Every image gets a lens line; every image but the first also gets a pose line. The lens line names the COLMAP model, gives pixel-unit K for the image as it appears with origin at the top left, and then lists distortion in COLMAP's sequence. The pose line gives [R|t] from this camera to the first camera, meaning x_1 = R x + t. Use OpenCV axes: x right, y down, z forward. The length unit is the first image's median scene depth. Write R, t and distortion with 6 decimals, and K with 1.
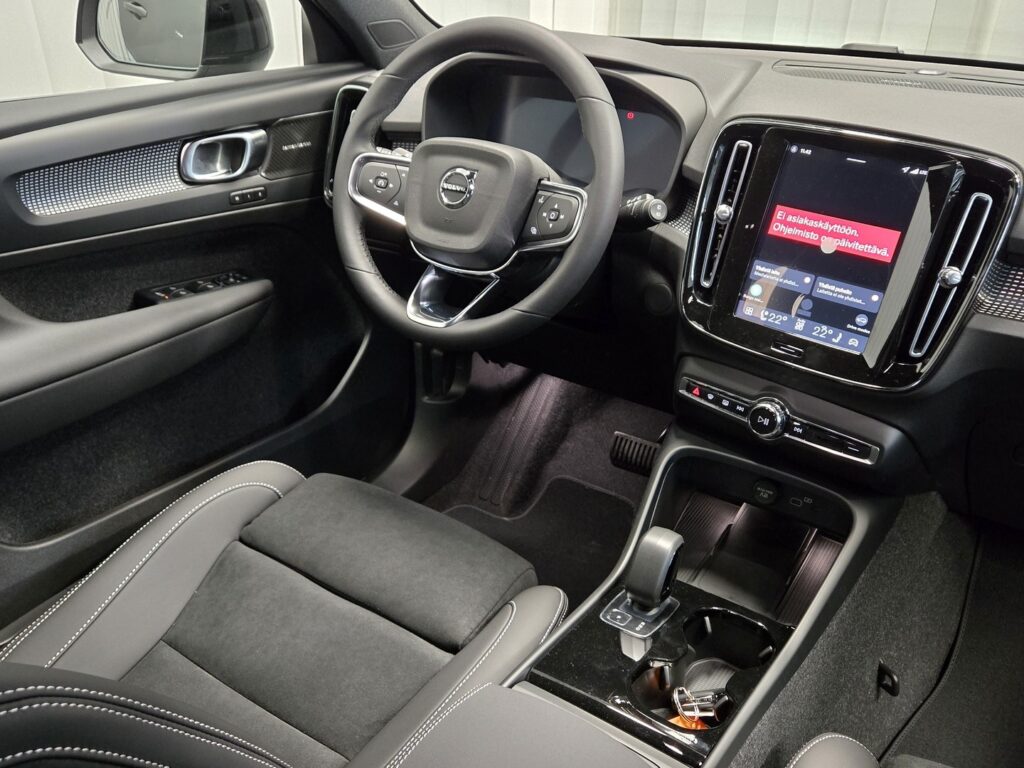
lens RADIAL K [[915.7, 0, 511.2], [0, 915.7, 378.7], [0, 0, 1]] dist [0.079591, -0.033442]
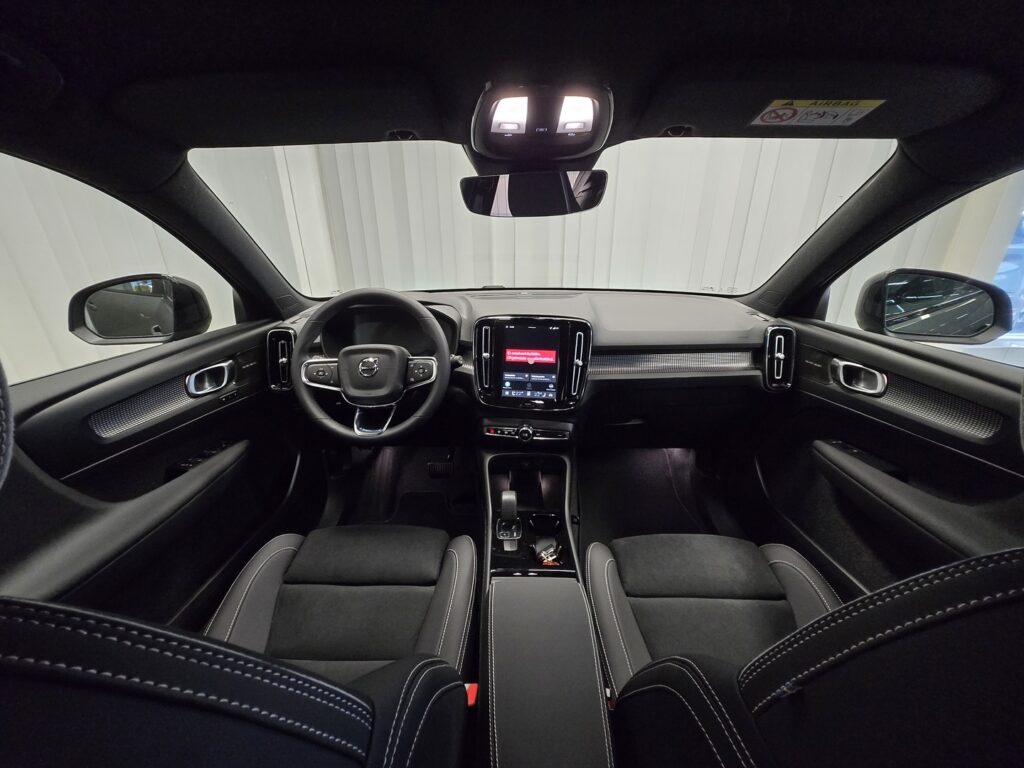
lens RADIAL K [[406.2, 0, 514.4], [0, 406.2, 394.7], [0, 0, 1]] dist [0.001439, 0.000561]
pose [[0.837353, -0.229728, 0.496049, -0.247713], [0.272264, 0.962120, -0.014021, -0.046741], [-0.474037, 0.146797, 0.868182, 0.059022]]
